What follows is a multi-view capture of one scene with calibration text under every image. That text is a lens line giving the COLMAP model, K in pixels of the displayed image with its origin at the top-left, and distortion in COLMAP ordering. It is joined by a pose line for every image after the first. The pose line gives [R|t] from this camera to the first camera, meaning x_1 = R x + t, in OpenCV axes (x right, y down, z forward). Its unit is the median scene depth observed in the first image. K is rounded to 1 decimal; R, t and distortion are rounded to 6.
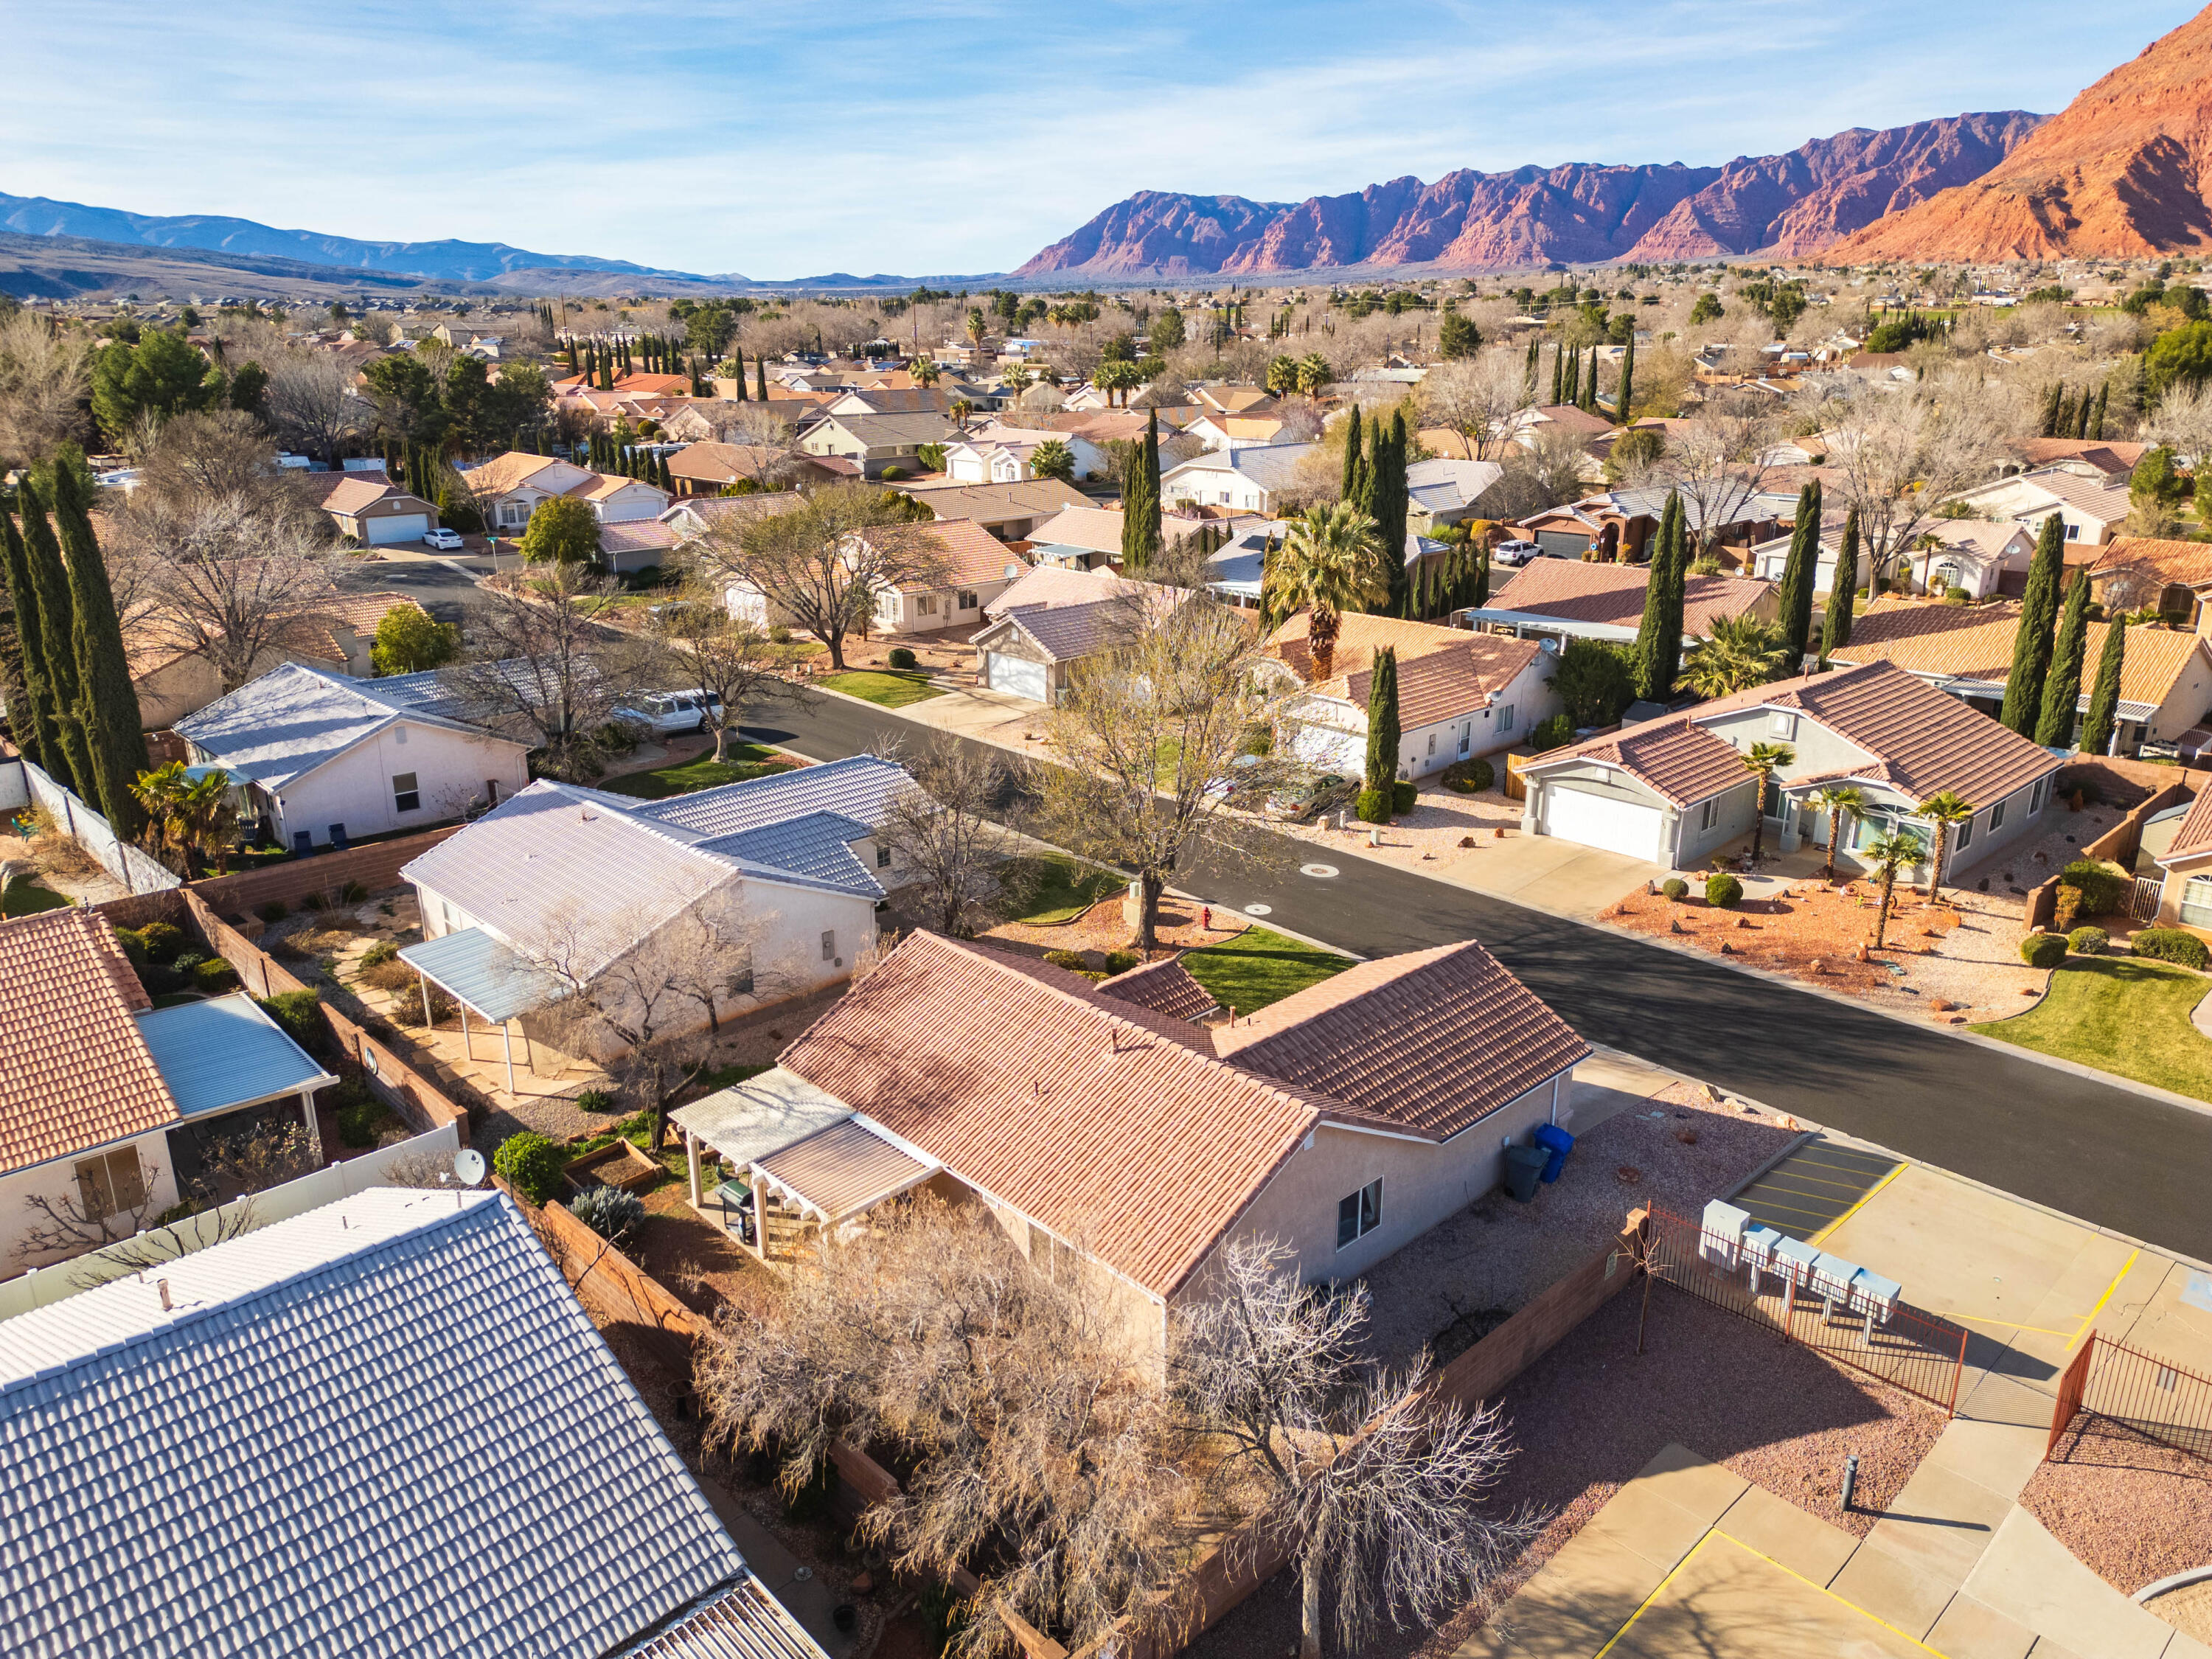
lens RADIAL K [[1550.3, 0, 1107.9], [0, 1550.3, 826.6], [0, 0, 1]] dist [0.084355, -0.085621]
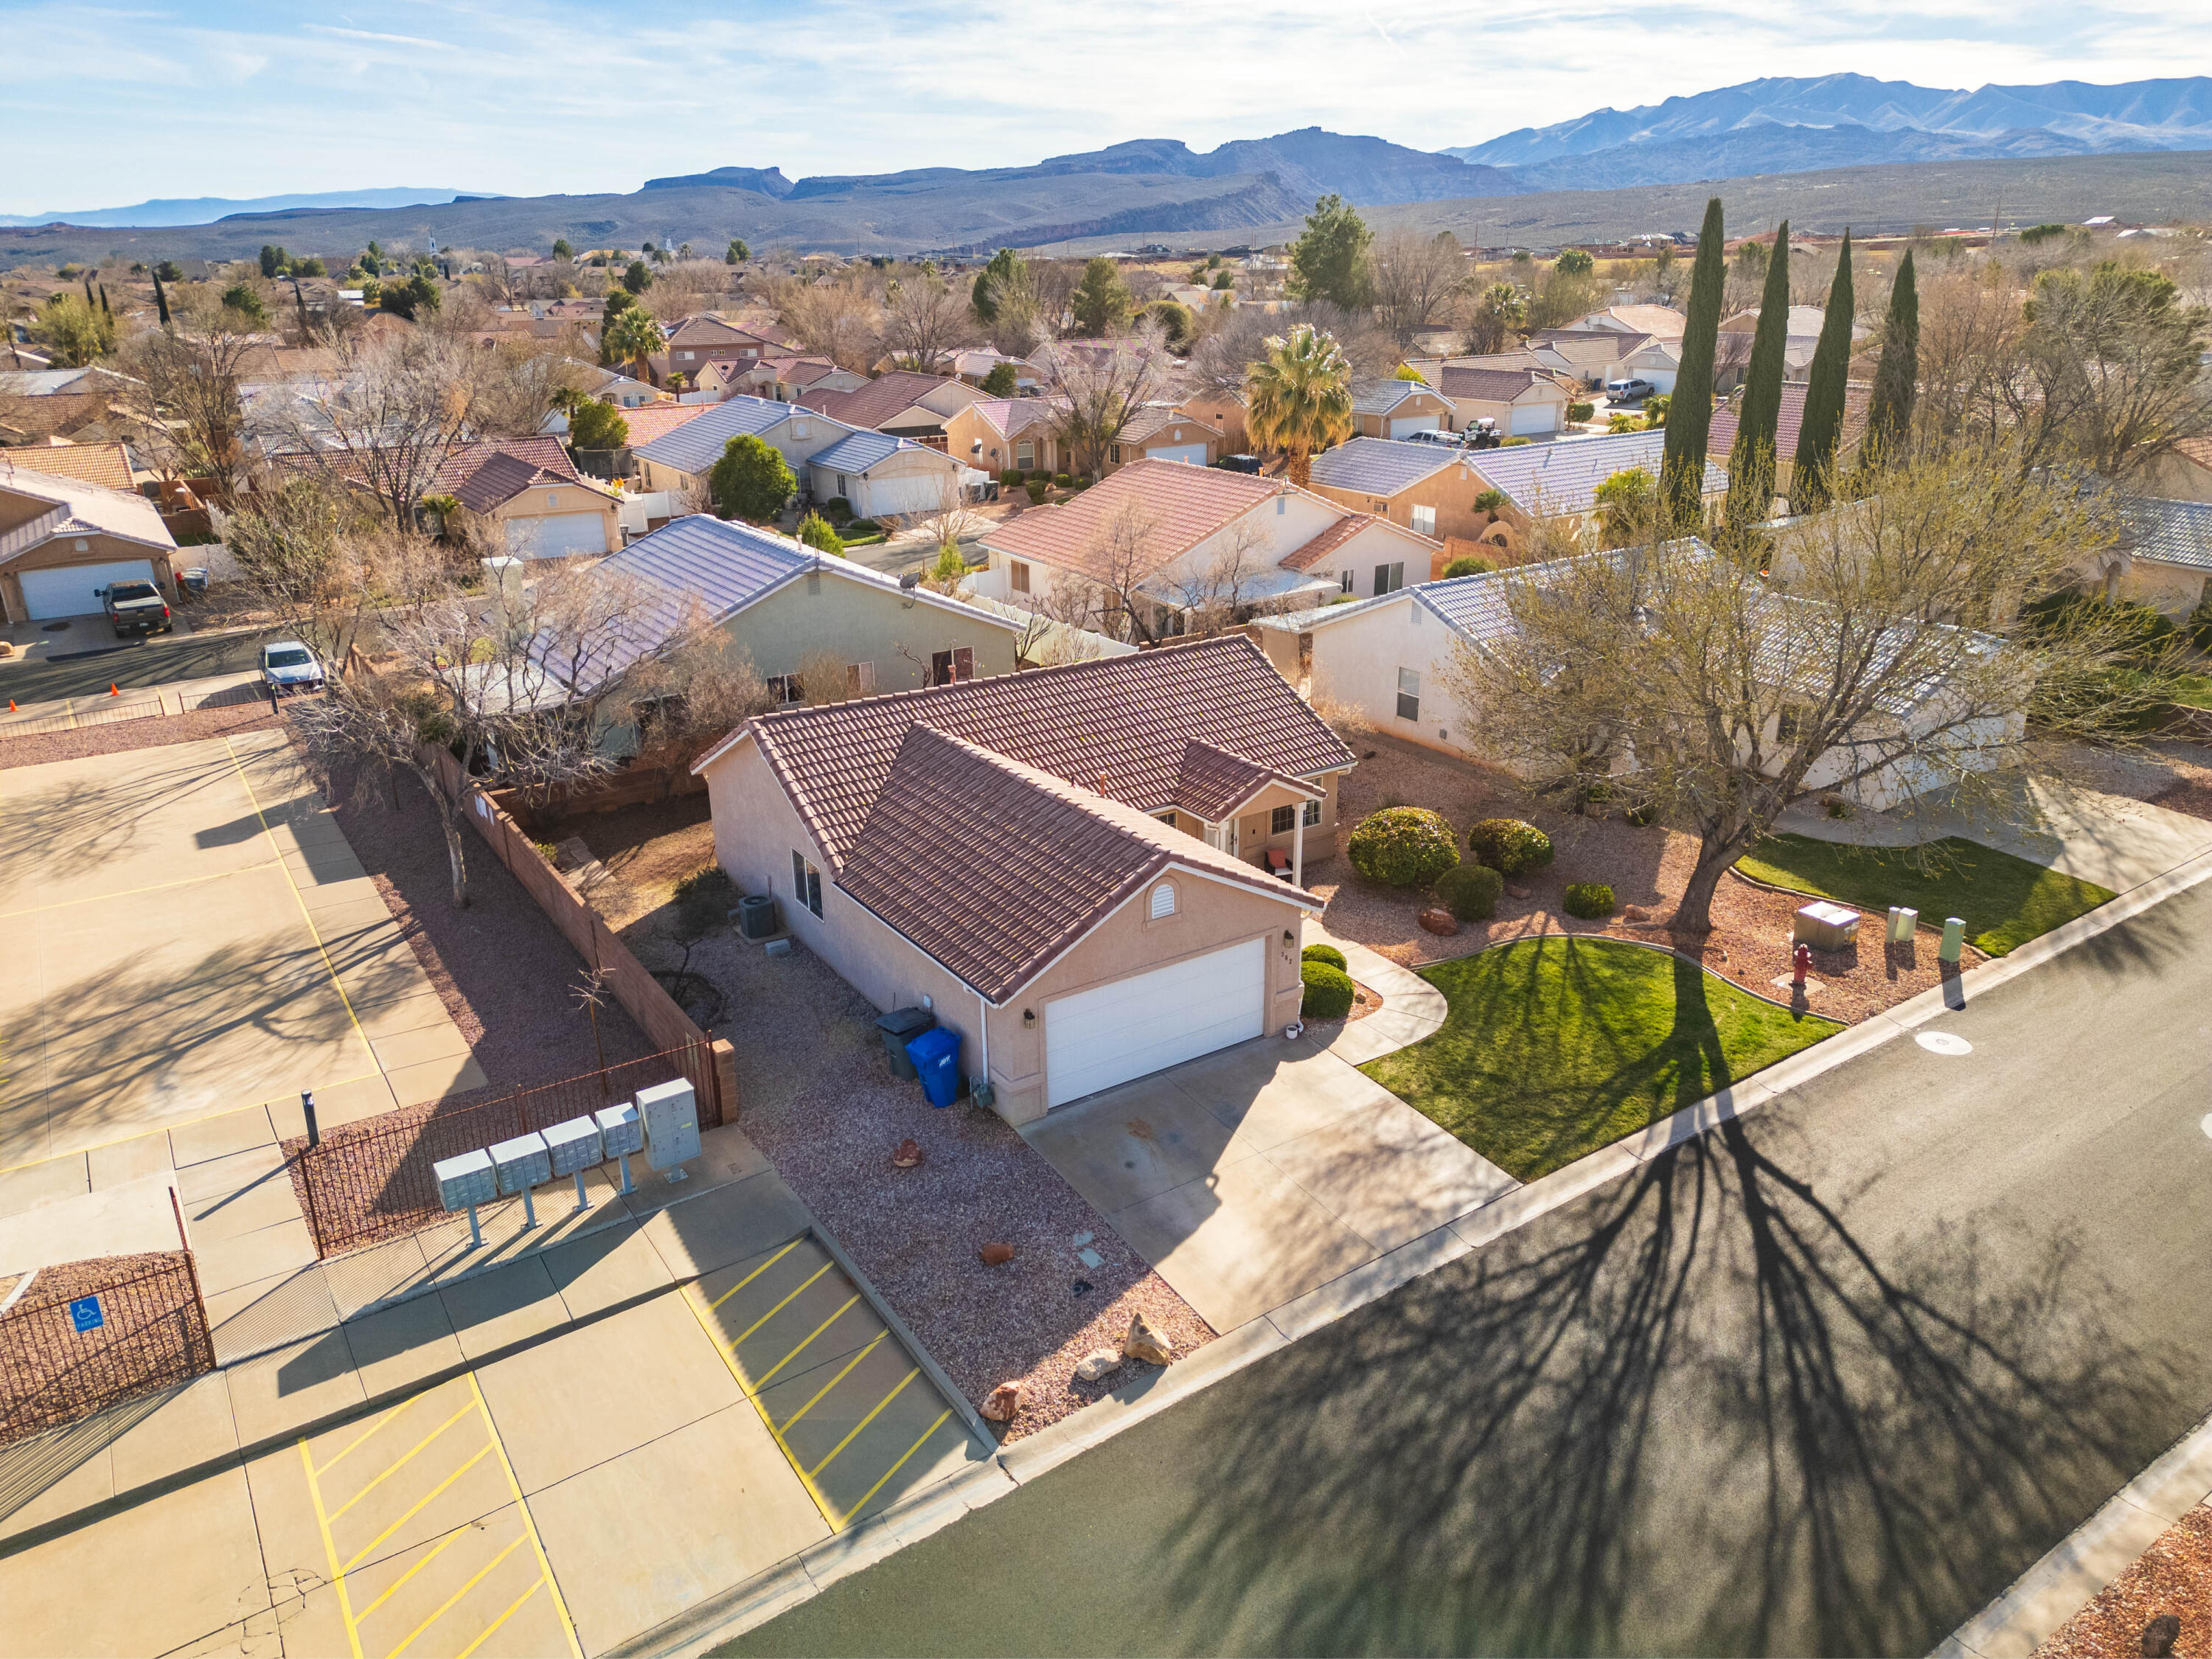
lens RADIAL K [[1550.3, 0, 1107.9], [0, 1550.3, 826.6], [0, 0, 1]] dist [0.084355, -0.085621]
pose [[-0.179359, 0.347669, -0.920302, 0.588116], [-0.296578, 0.872843, 0.387540, -0.126838], [0.938015, 0.342450, -0.053442, 0.706457]]
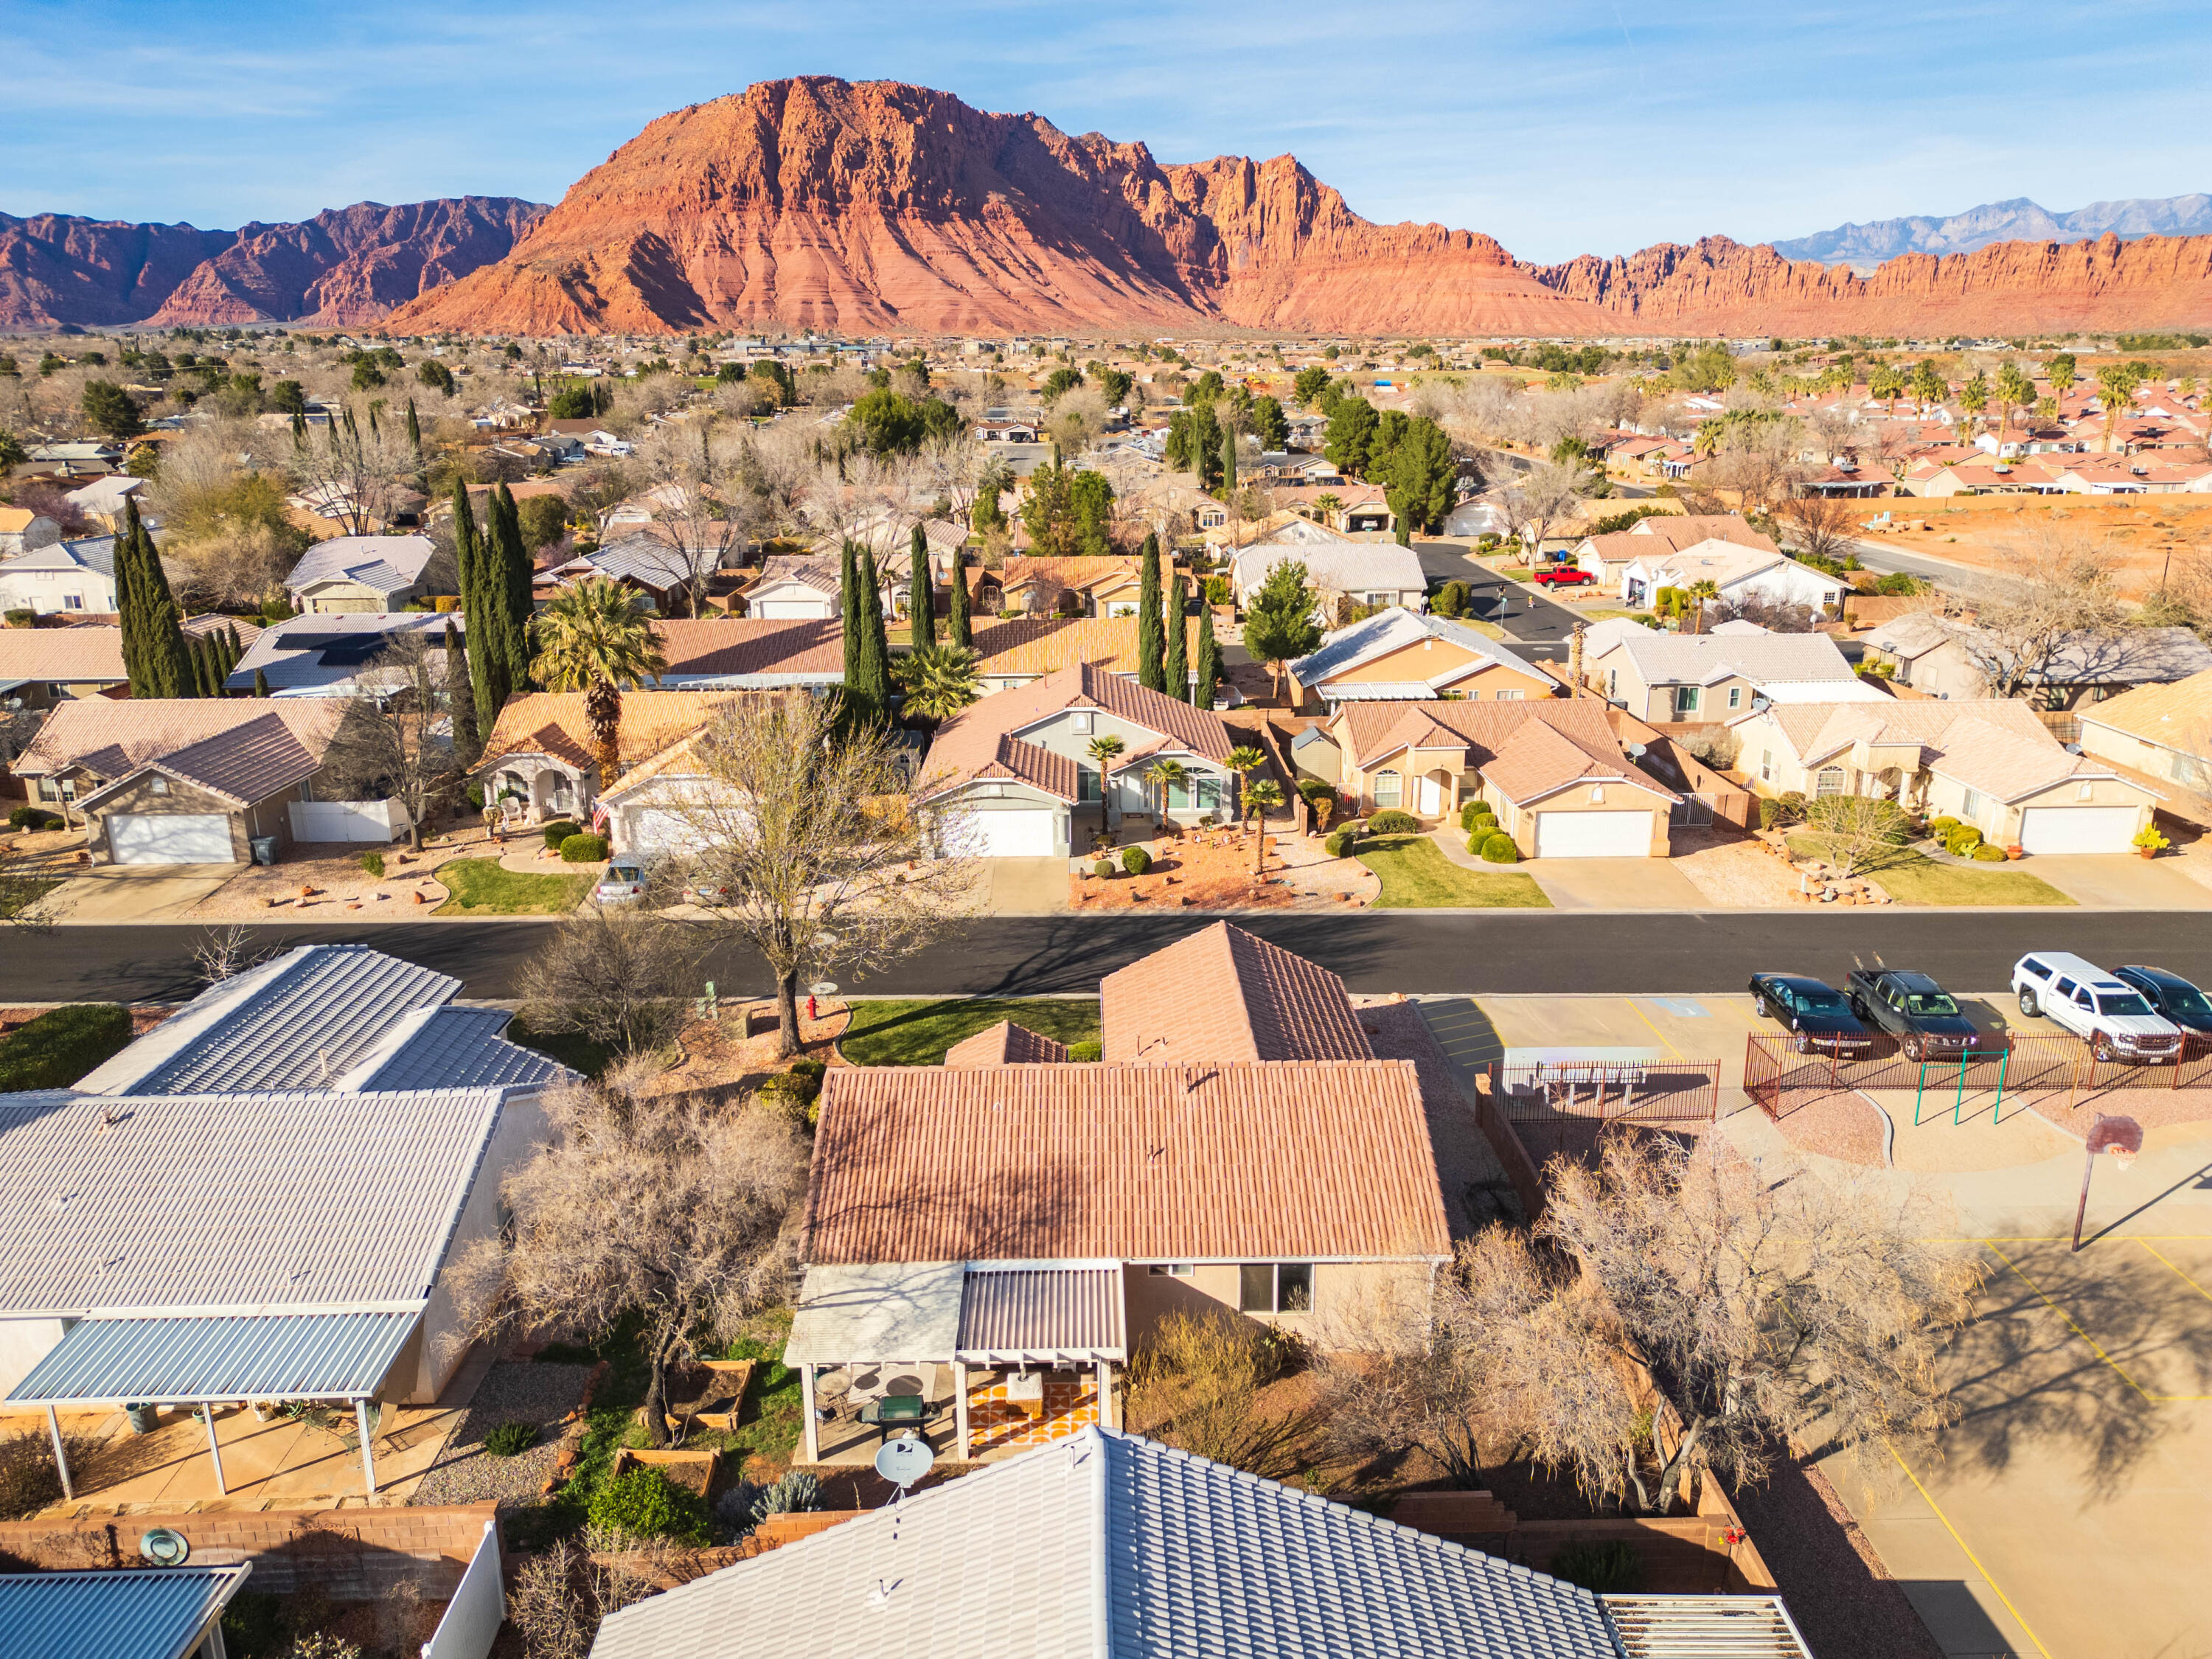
lens RADIAL K [[1550.3, 0, 1107.9], [0, 1550.3, 826.6], [0, 0, 1]] dist [0.084355, -0.085621]
pose [[0.677964, -0.209647, 0.704566, -0.420718], [0.237393, 0.969555, 0.060066, -0.056516], [-0.695708, 0.126536, 0.707092, 0.178035]]
